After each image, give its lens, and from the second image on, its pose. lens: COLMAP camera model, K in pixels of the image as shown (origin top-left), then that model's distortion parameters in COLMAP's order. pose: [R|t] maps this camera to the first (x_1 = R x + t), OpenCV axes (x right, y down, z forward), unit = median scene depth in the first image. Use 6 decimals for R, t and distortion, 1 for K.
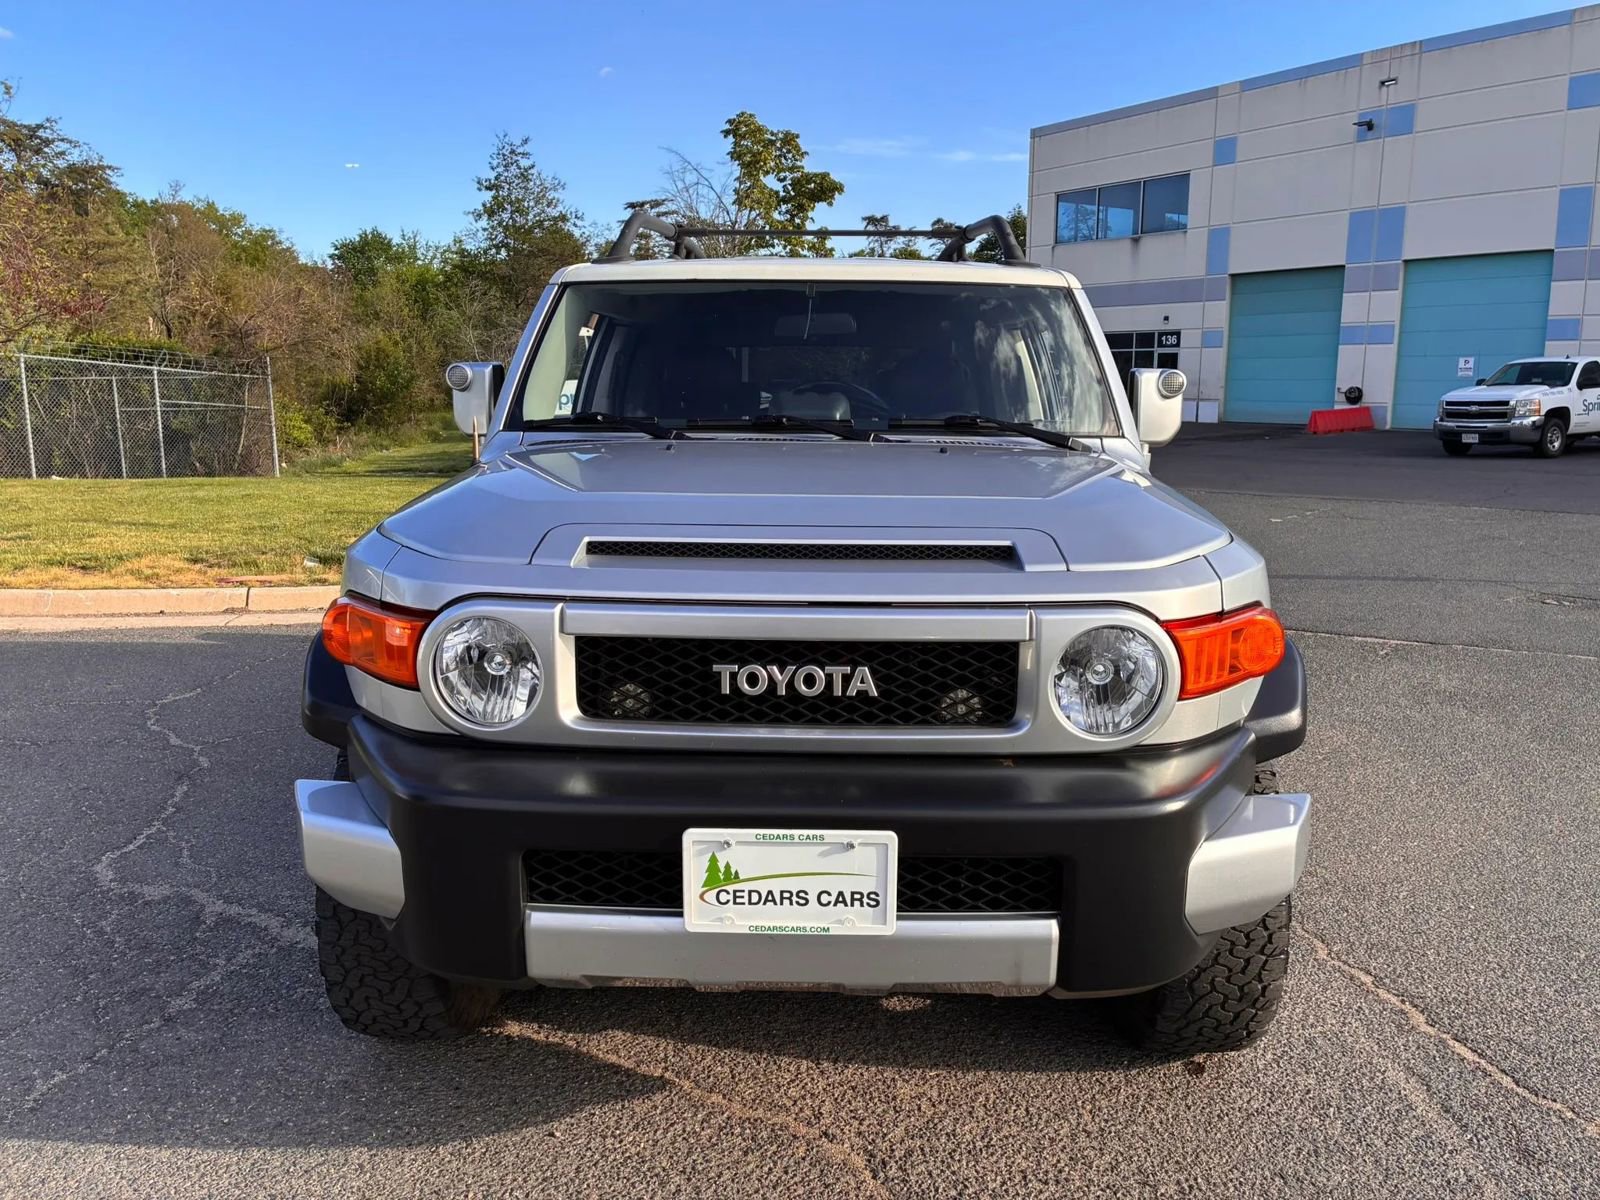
lens RADIAL K [[1204.7, 0, 802.5], [0, 1204.7, 571.8], [0, 0, 1]] dist [0.055660, -0.072630]
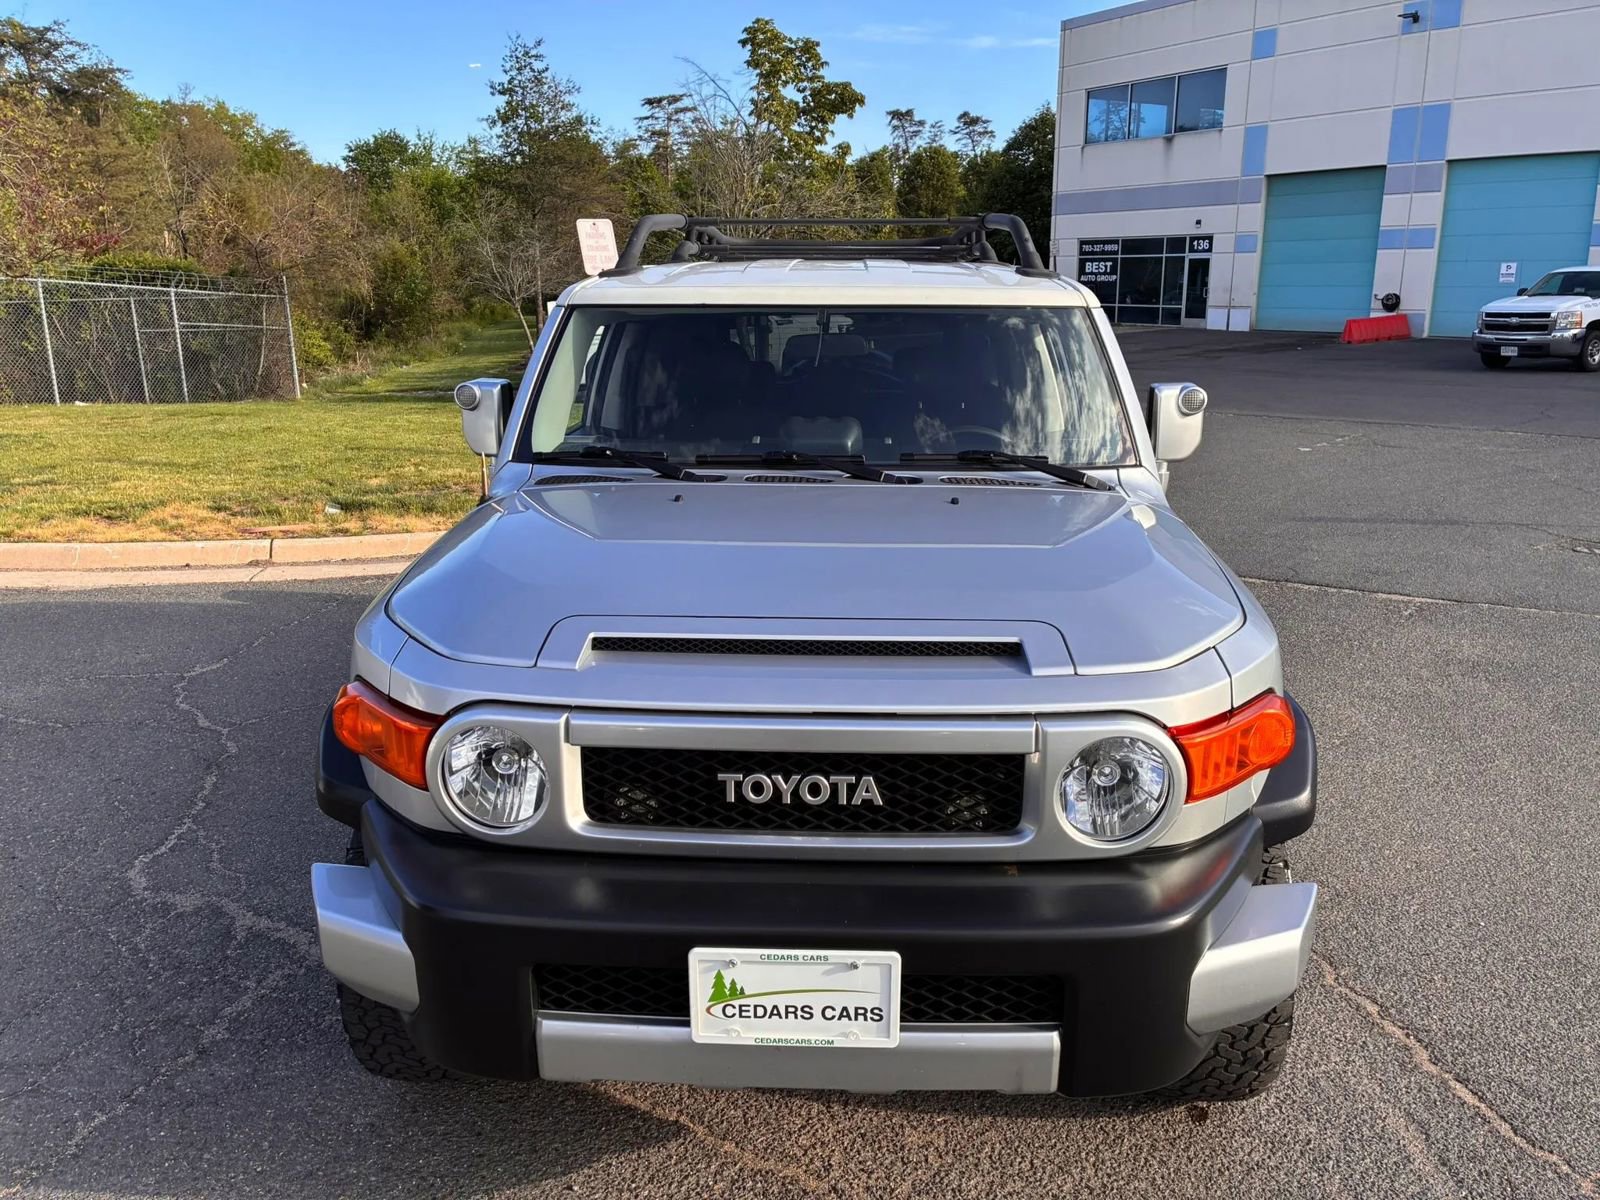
lens RADIAL K [[1204.7, 0, 799.8], [0, 1204.7, 572.6], [0, 0, 1]] dist [0.055660, -0.072630]
pose [[0.999762, -0.002390, -0.021664, 0.011675], [0.004115, 0.996789, 0.079966, -0.125423], [0.021404, -0.080036, 0.996562, 0.011245]]
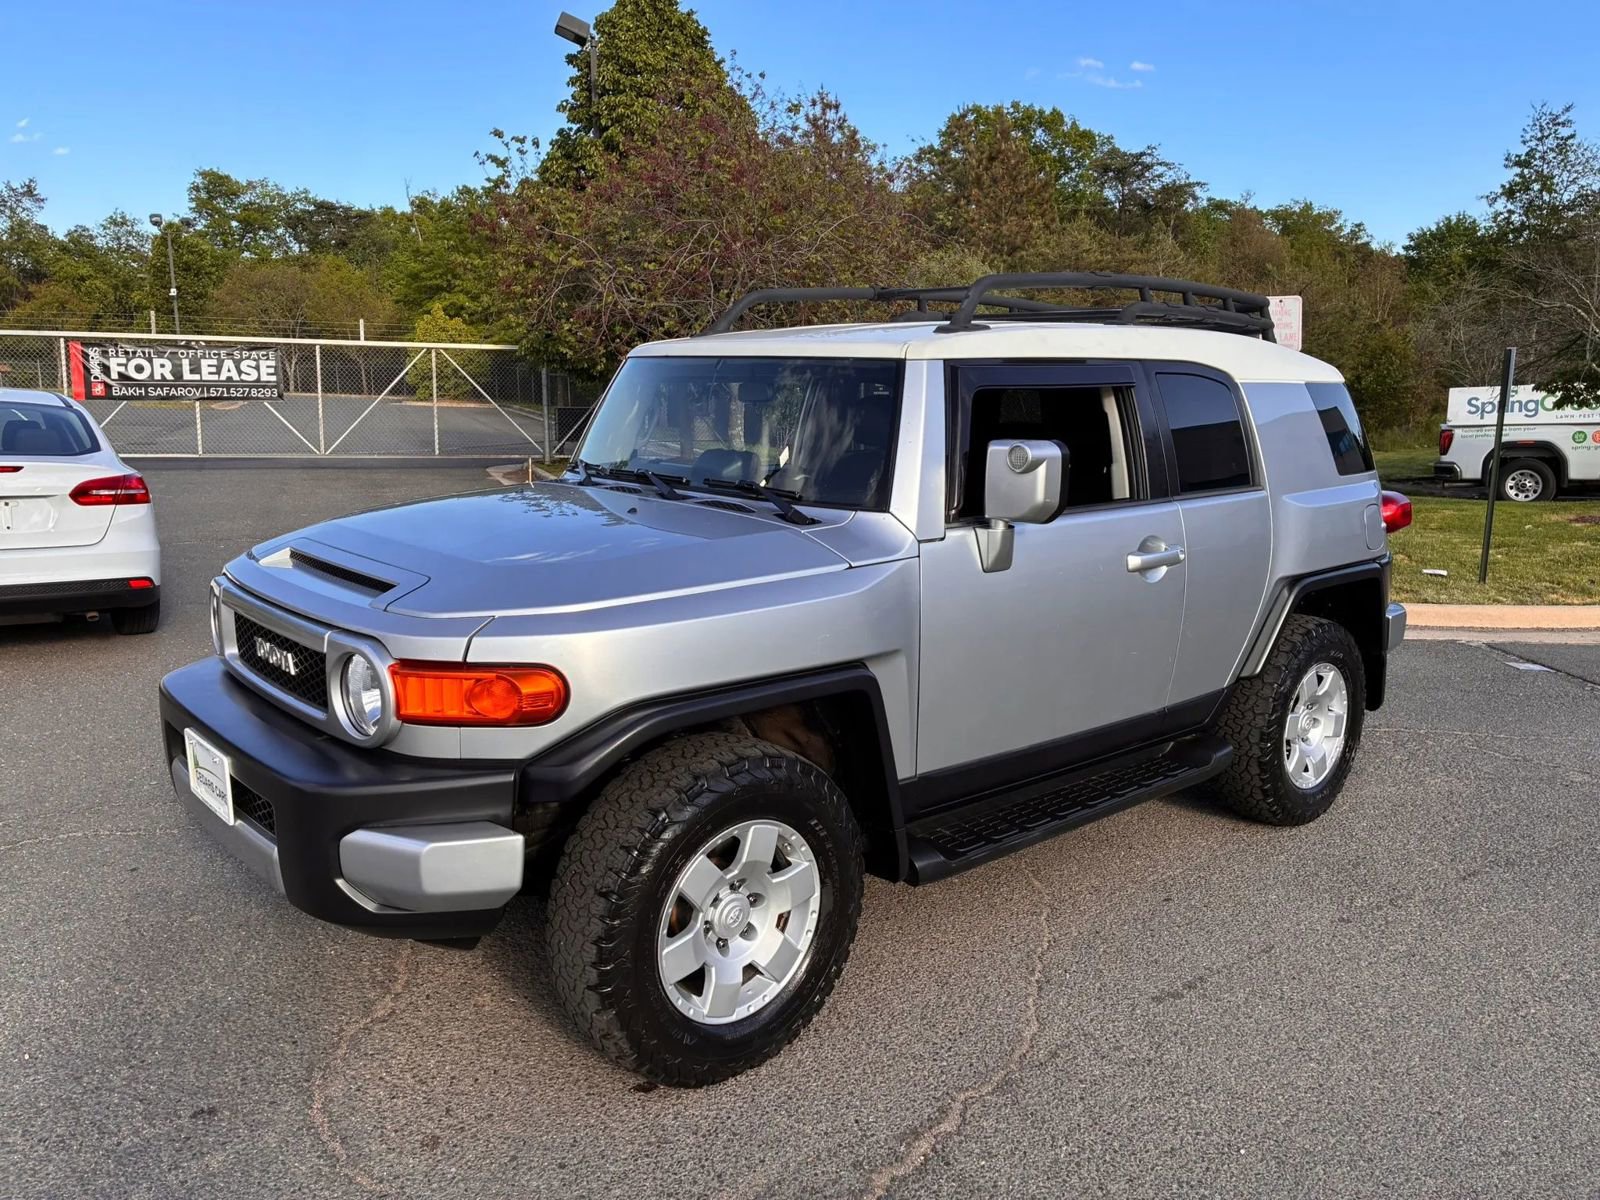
lens RADIAL K [[1204.7, 0, 791.0], [0, 1204.7, 591.4], [0, 0, 1]] dist [0.055660, -0.072630]
pose [[0.666382, 0.132539, -0.733736, 1.130688], [-0.117937, 0.990422, 0.071796, -0.109763], [0.736224, 0.038691, 0.675631, 0.187855]]
